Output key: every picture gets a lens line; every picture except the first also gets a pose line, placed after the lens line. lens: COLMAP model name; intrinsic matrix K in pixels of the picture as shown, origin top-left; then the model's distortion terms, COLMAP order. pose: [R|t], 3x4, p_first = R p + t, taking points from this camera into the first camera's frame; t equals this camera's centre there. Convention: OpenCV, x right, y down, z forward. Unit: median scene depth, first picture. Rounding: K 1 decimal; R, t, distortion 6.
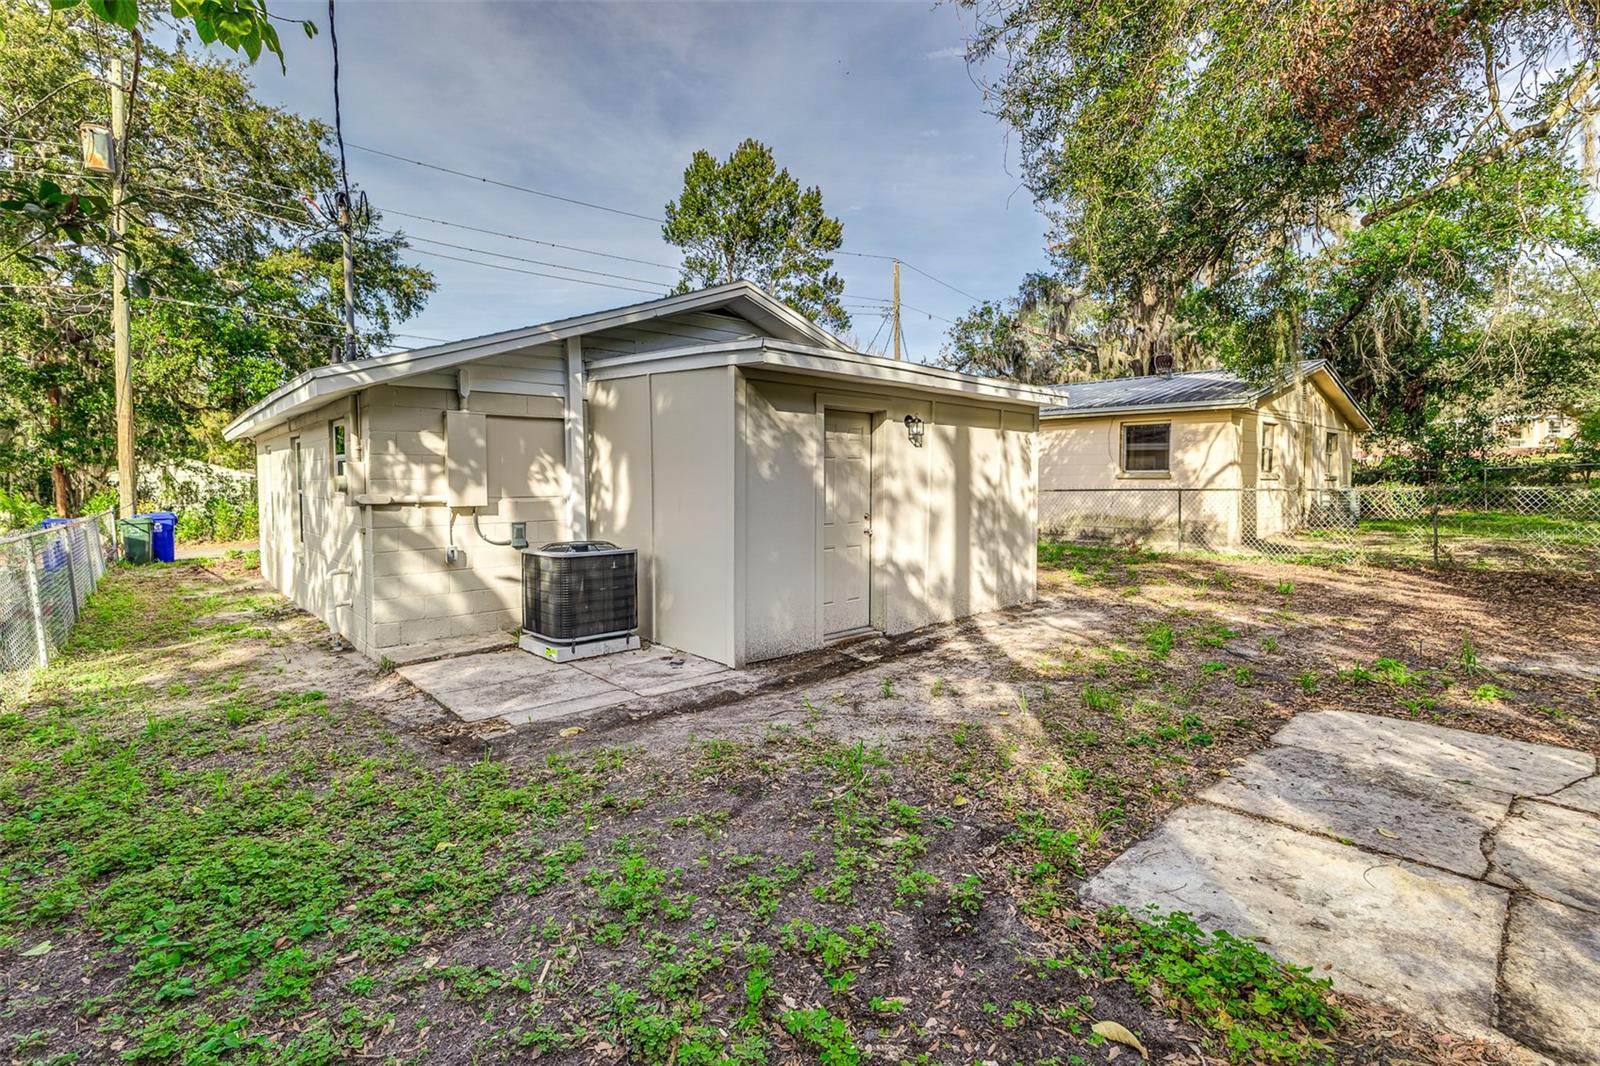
lens RADIAL K [[745.7, 0, 805.1], [0, 745.7, 529.1], [0, 0, 1]] dist [-0.003179, -0.000058]
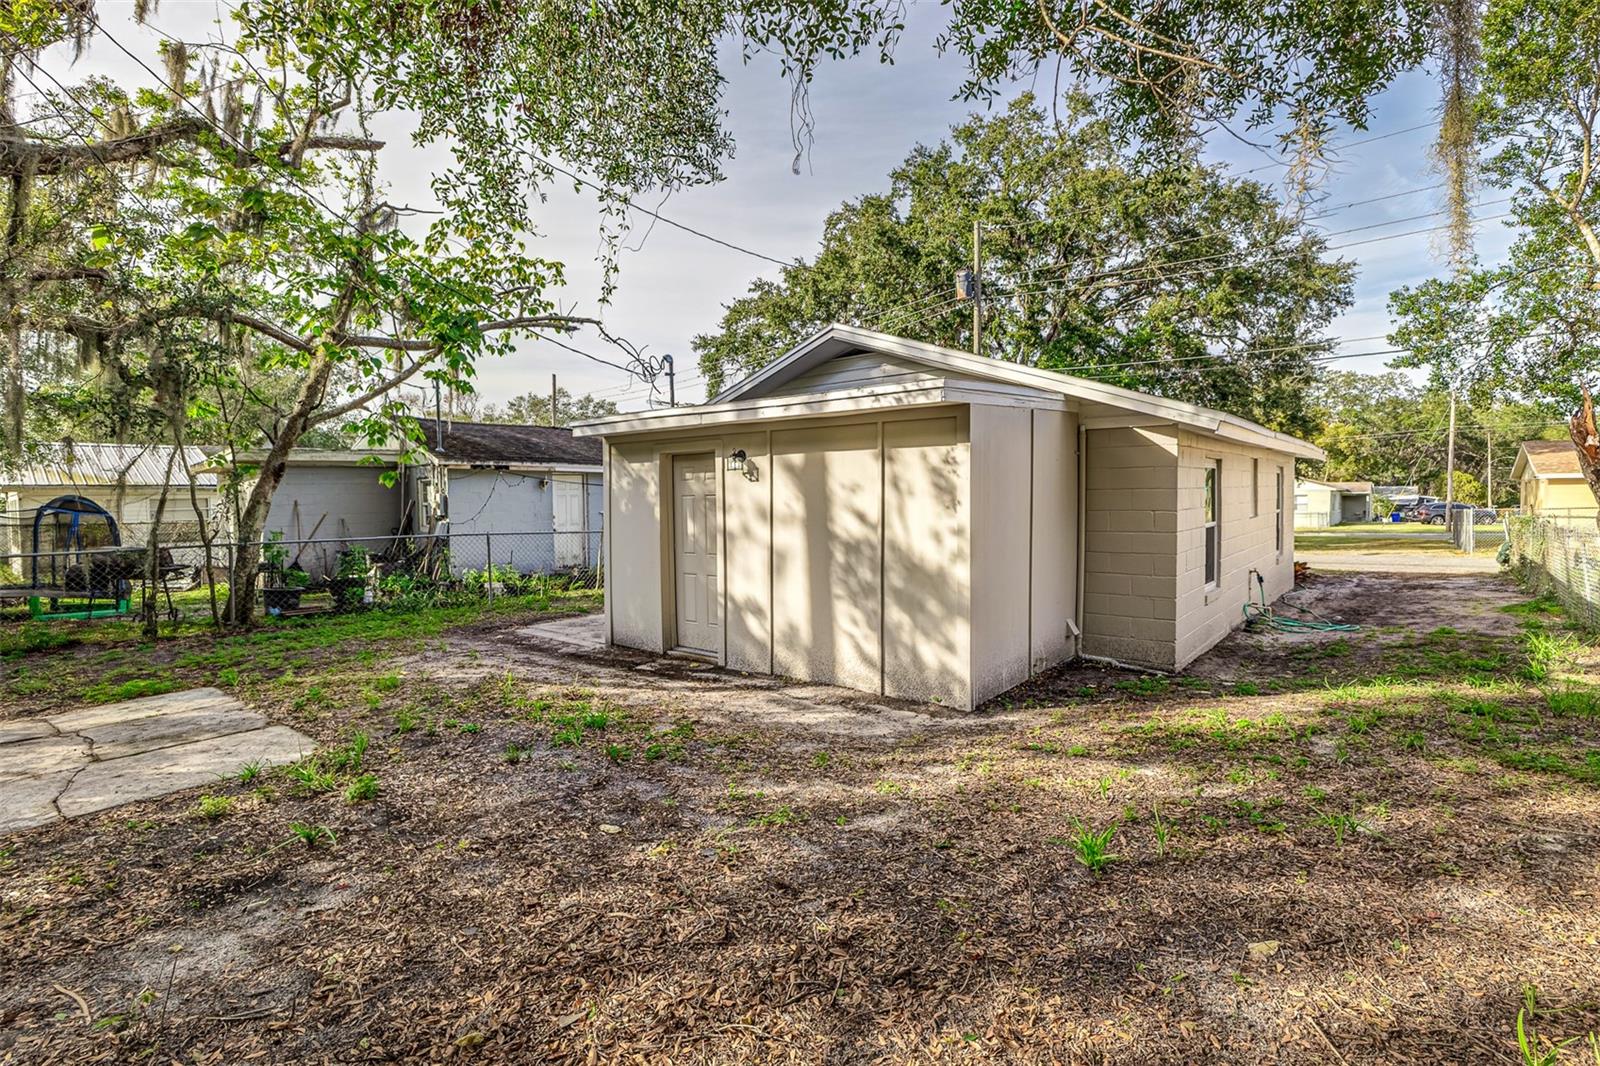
lens RADIAL K [[745.7, 0, 805.1], [0, 745.7, 529.1], [0, 0, 1]] dist [-0.003179, -0.000058]
pose [[0.134321, 0.039935, -0.990133, 1.012513], [-0.057126, 0.997838, 0.032496, -0.075872], [0.989290, 0.052197, 0.136312, 0.852738]]
